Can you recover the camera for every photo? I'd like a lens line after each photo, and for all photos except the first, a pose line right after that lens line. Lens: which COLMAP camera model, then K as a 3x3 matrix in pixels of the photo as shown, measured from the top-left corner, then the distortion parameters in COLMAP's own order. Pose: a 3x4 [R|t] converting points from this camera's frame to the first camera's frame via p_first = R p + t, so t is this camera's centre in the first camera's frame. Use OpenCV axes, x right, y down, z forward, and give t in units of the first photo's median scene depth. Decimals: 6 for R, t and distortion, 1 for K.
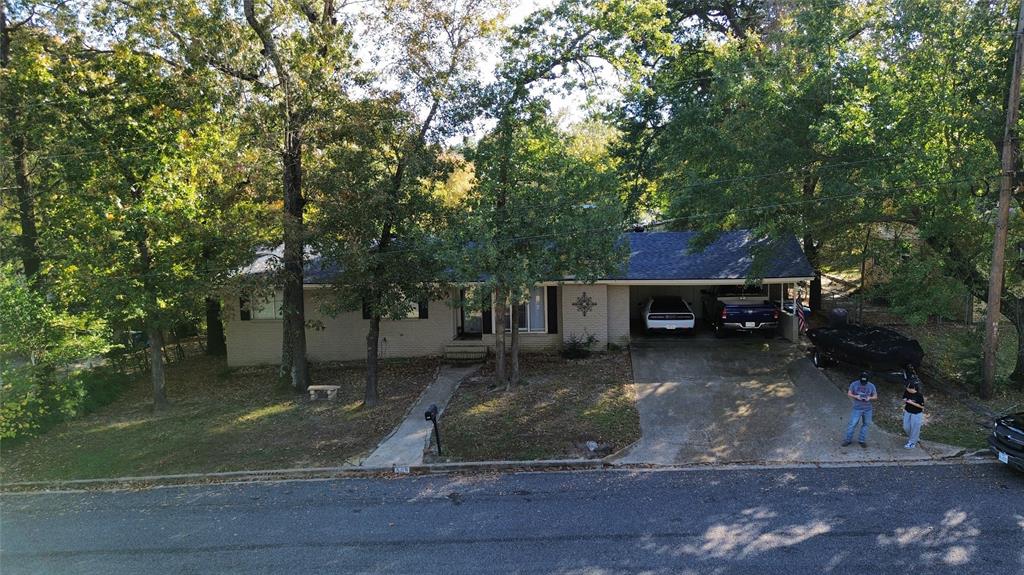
lens RADIAL K [[730.6, 0, 510.8], [0, 730.6, 286.6], [0, 0, 1]] dist [0.069112, 0.001473]
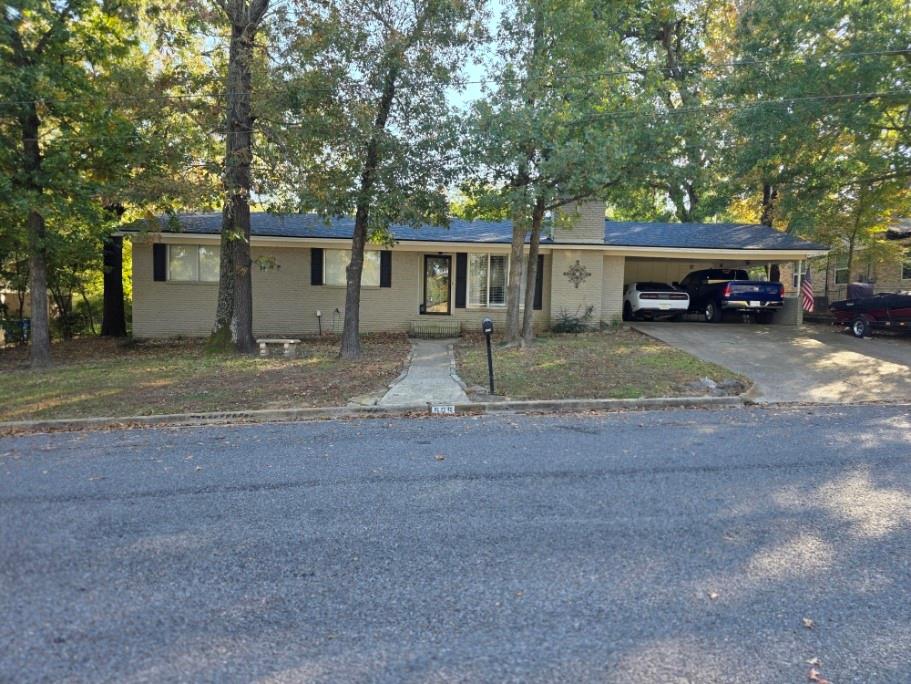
lens RADIAL K [[603.0, 0, 457.0], [0, 603.0, 342.2], [0, 0, 1]] dist [0.051366, -0.001470]
pose [[0.986665, 0.038879, 0.158050, -0.172088], [-0.030849, 0.998121, -0.052947, 0.167141], [-0.159812, 0.047366, 0.986011, 0.355187]]
